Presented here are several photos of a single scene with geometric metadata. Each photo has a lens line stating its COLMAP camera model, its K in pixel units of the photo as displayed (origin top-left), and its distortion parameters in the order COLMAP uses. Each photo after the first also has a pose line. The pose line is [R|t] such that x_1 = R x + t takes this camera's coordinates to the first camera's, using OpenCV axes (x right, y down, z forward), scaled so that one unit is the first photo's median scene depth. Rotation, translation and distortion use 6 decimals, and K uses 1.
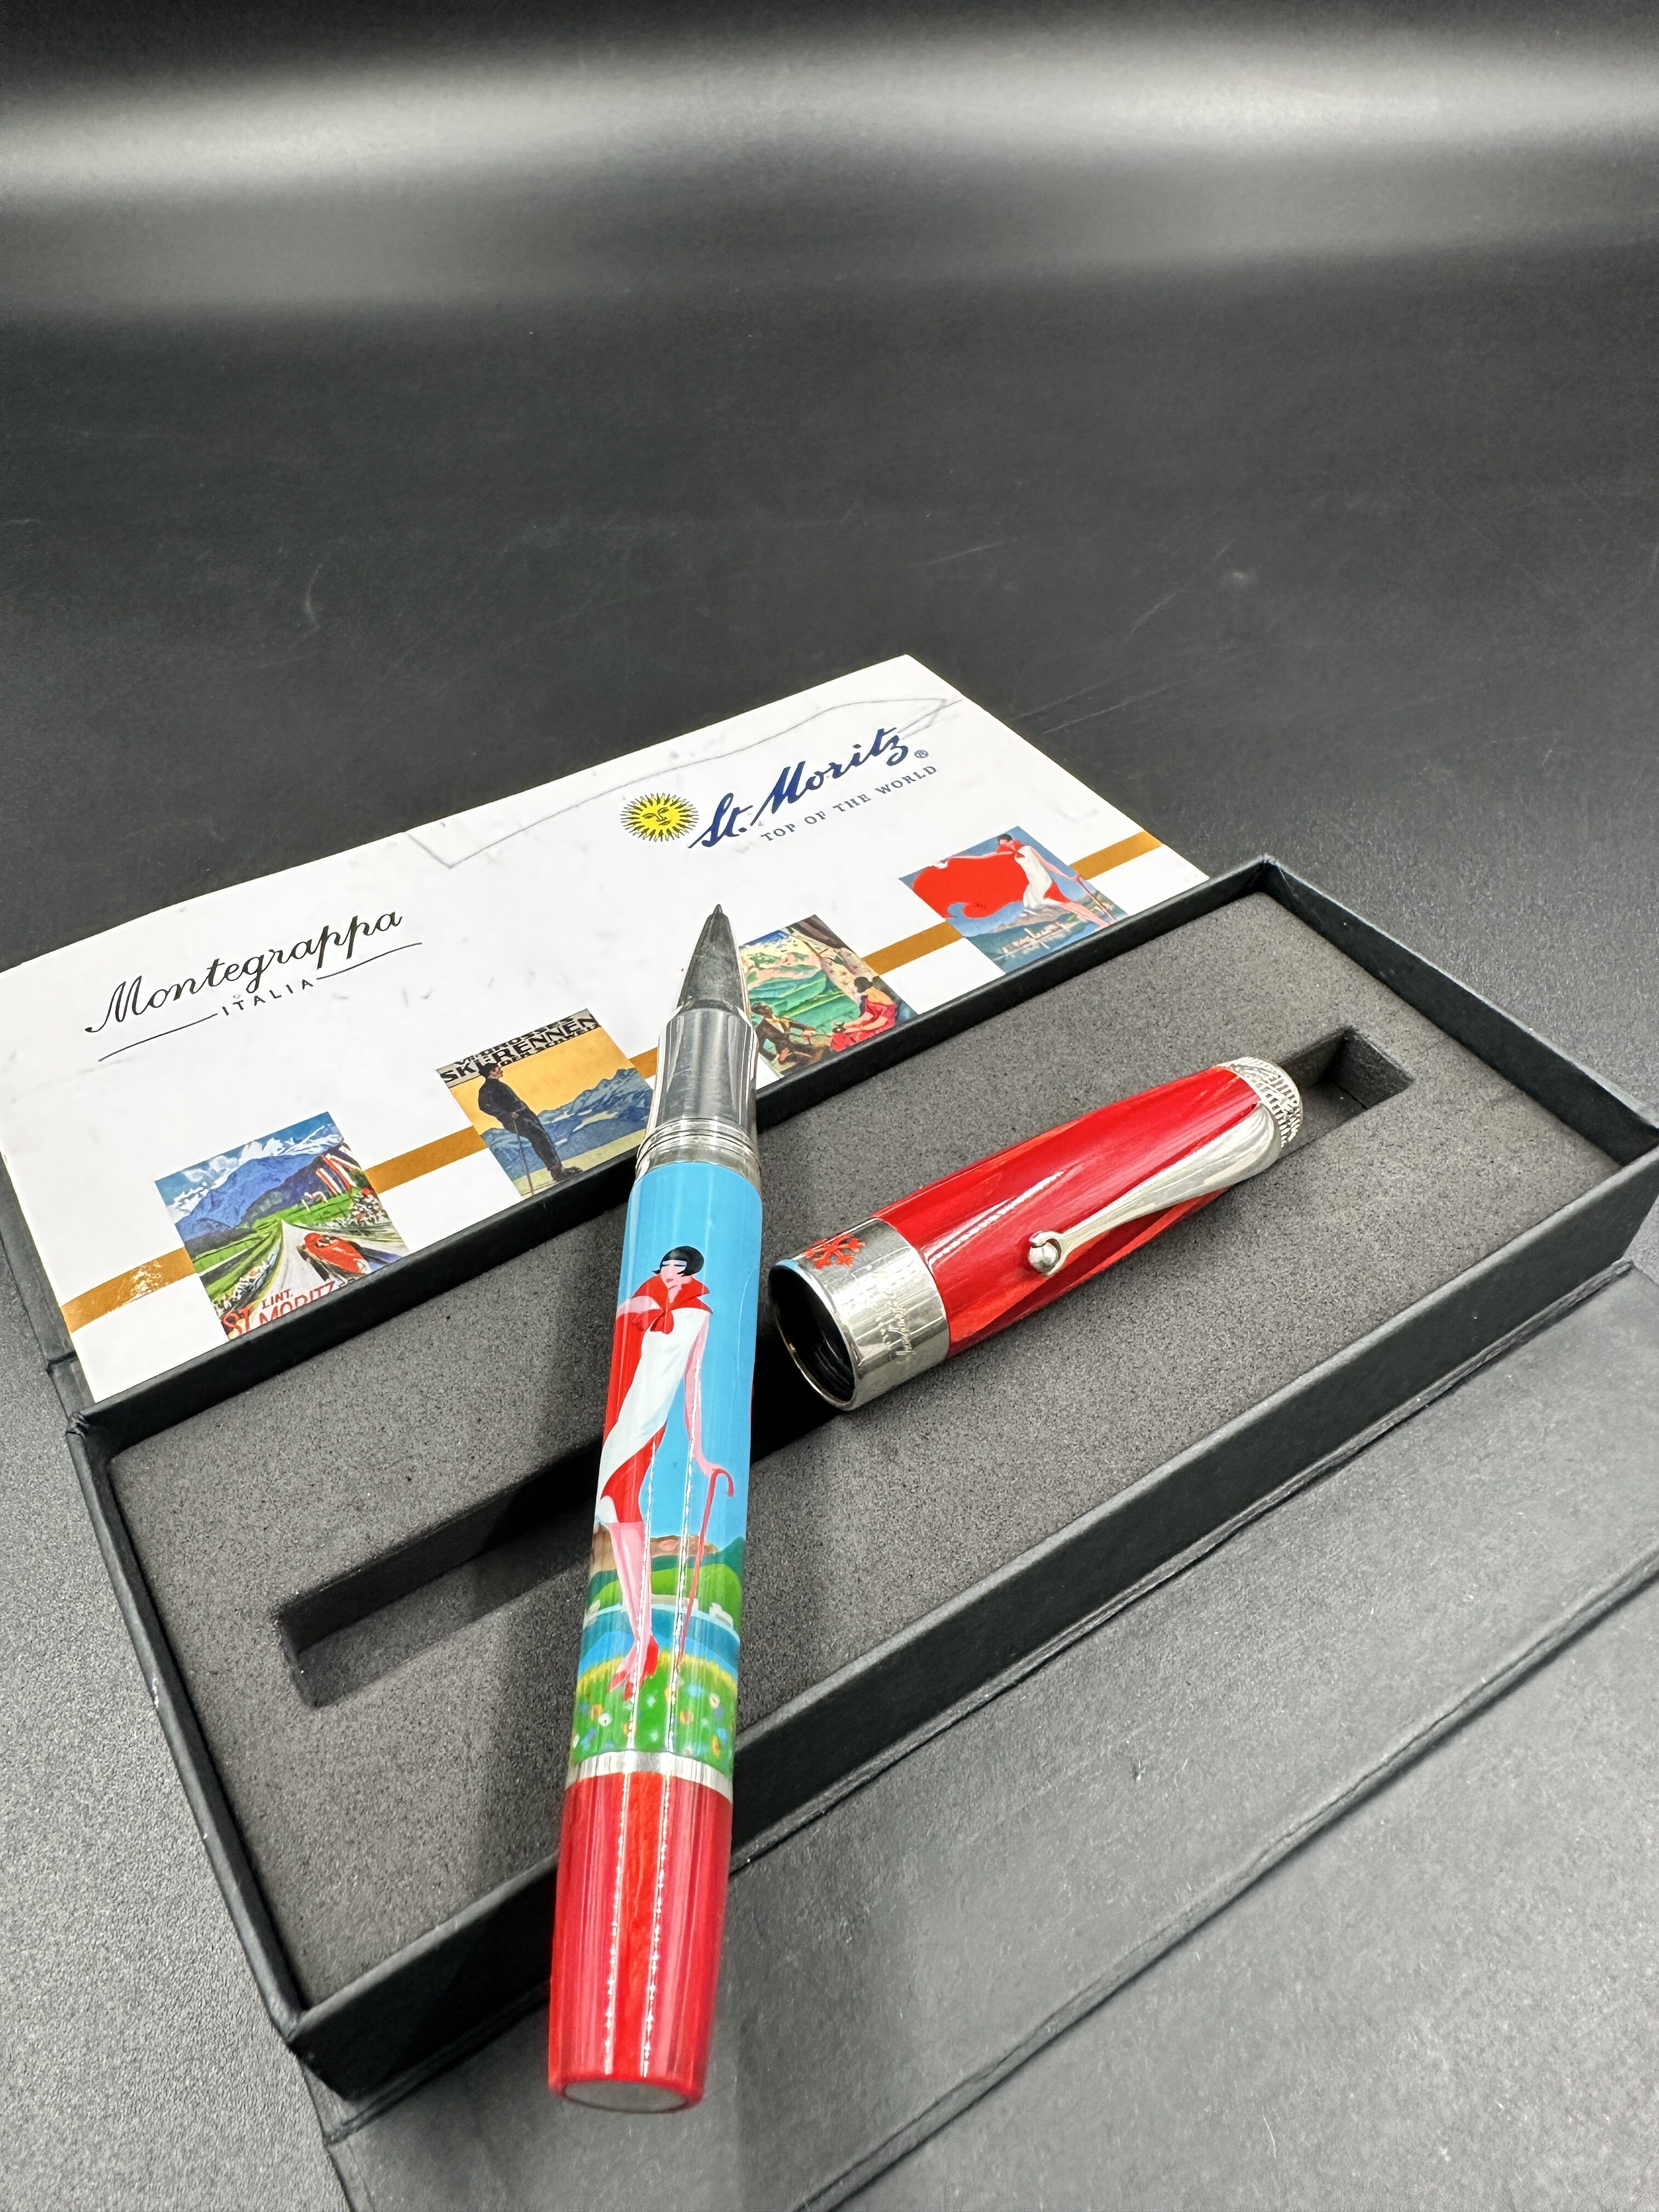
lens RADIAL K [[1509.7, 0, 829.5], [0, 1509.7, 1106.0], [0, 0, 1]] dist [0.001072, 0.003972]
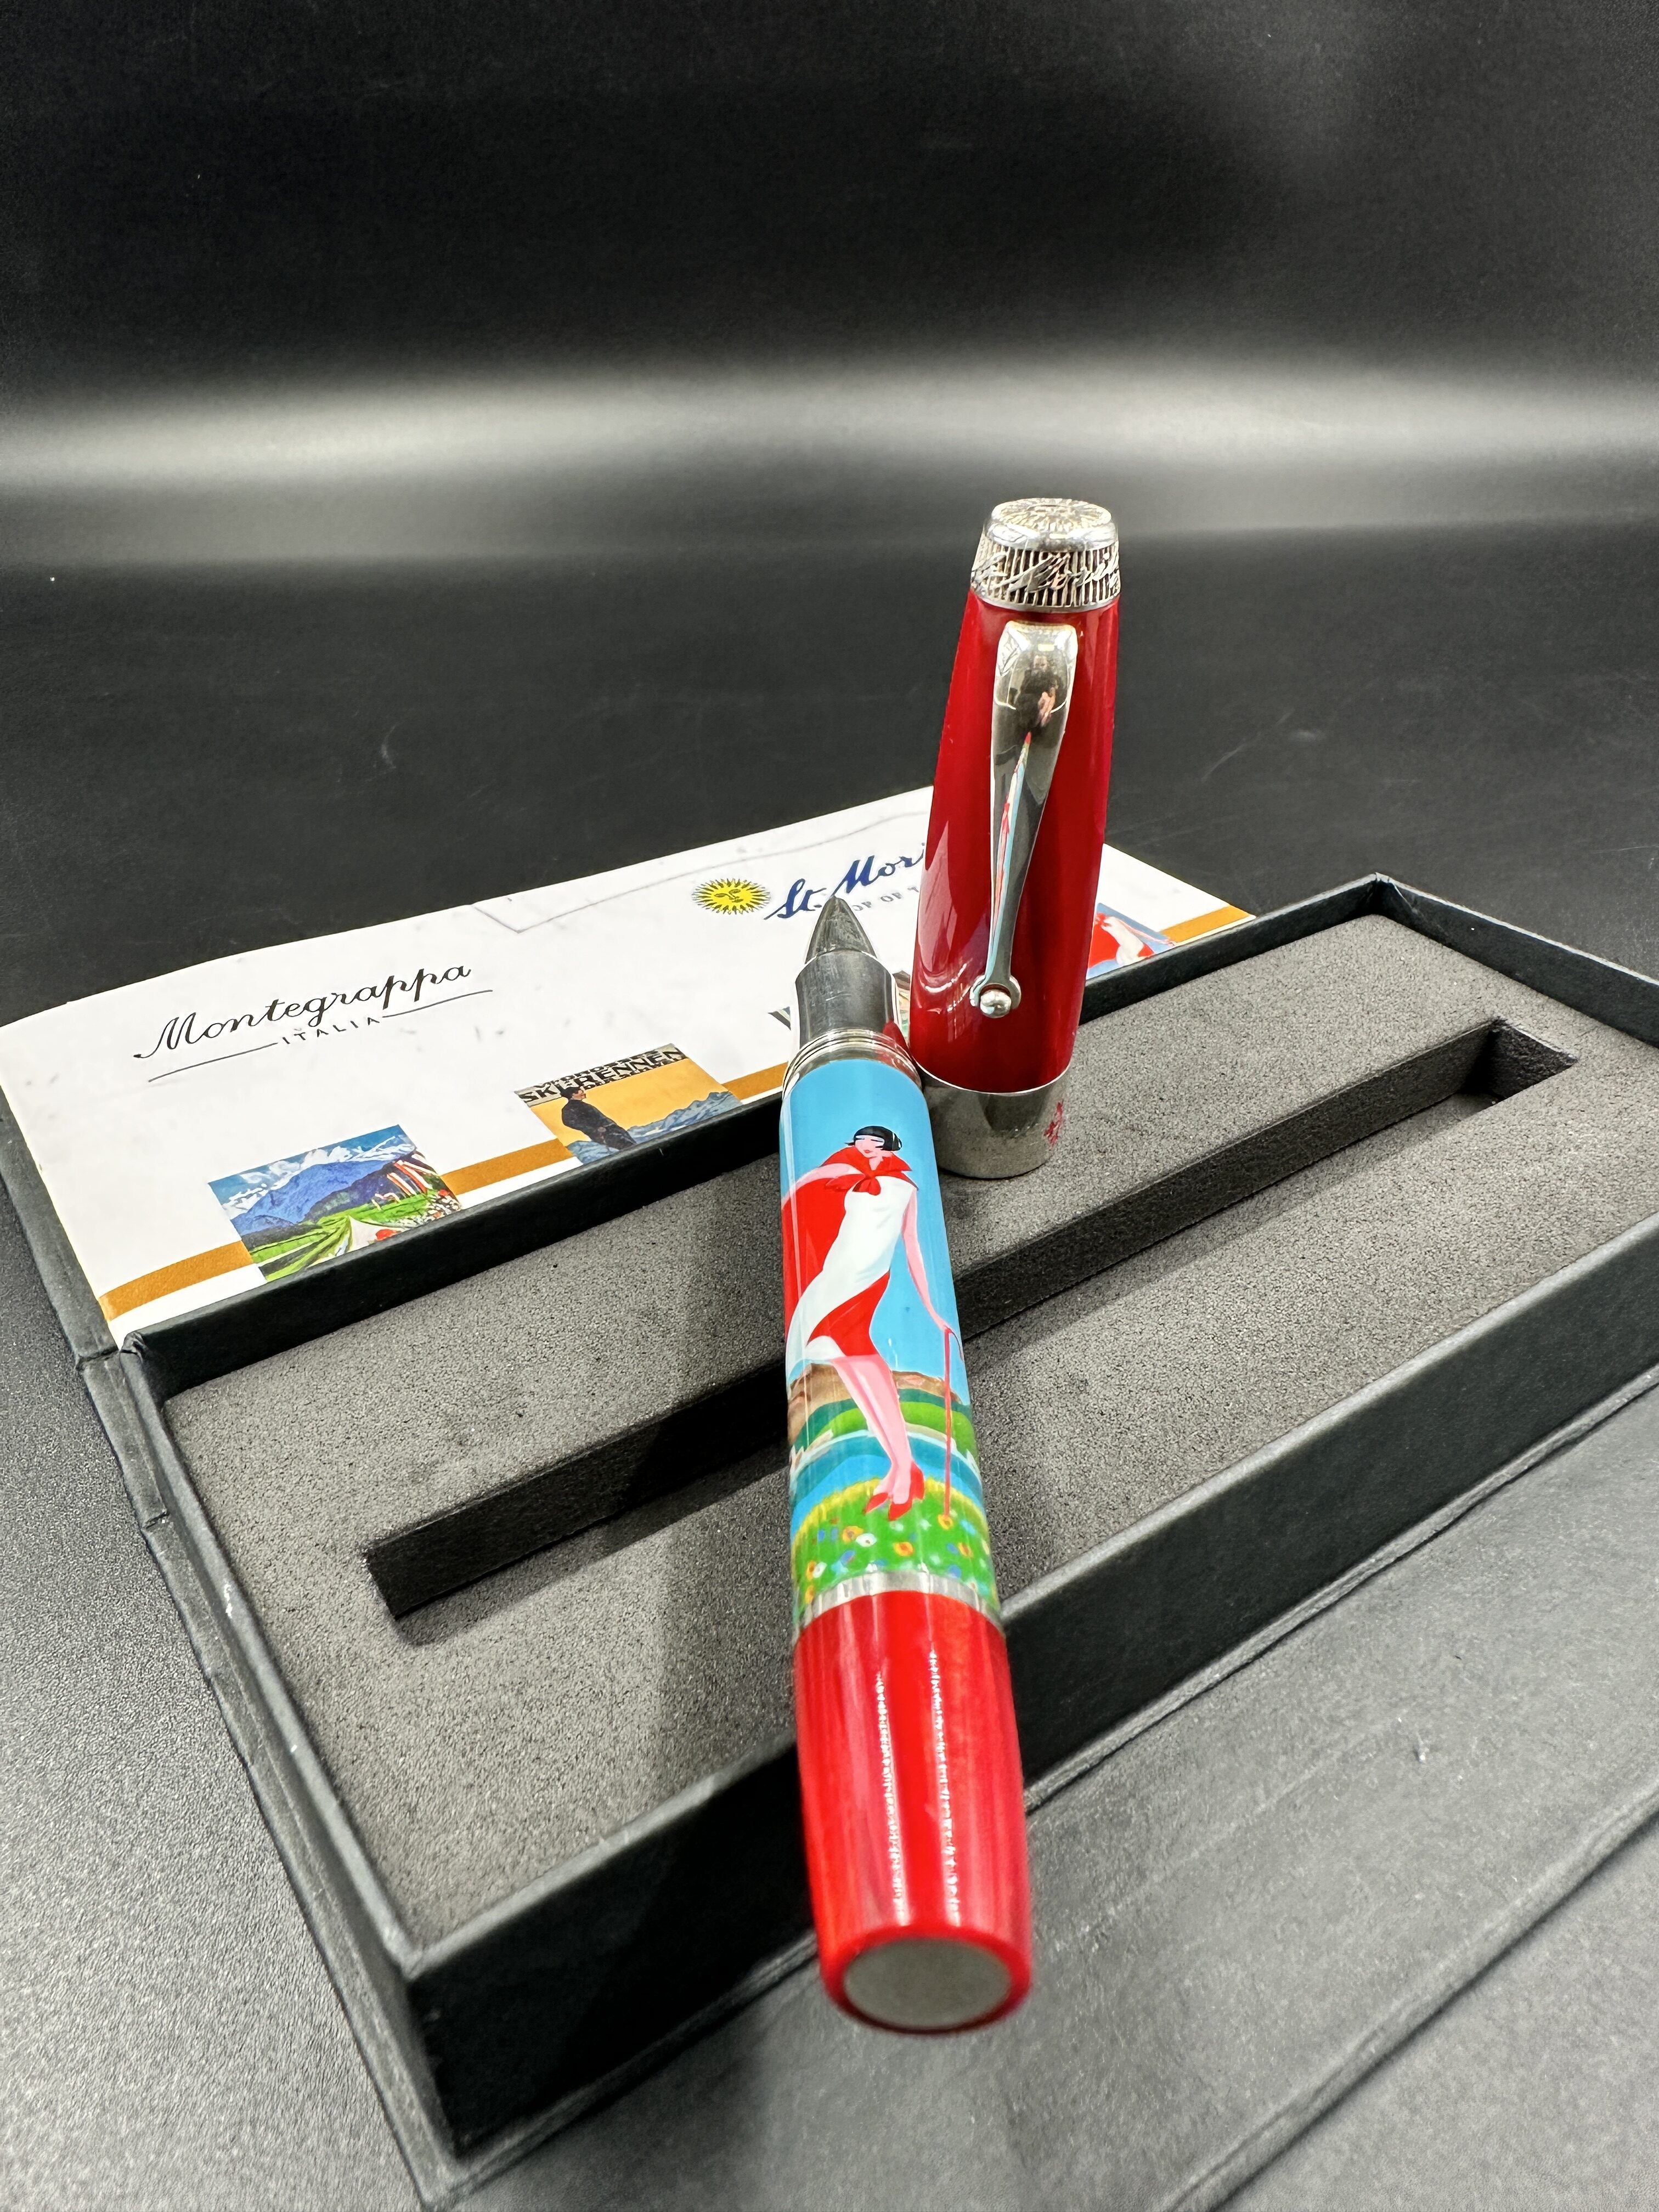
lens RADIAL K [[1538.3, 0, 829.5], [0, 1538.3, 1106.0], [0, 0, 1]] dist [0.000960, 0.007648]
pose [[0.999625, -0.019286, 0.019427, -0.093987], [0.023325, 0.971552, -0.235676, 0.227273], [-0.014329, 0.236041, 0.971638, 0.095258]]
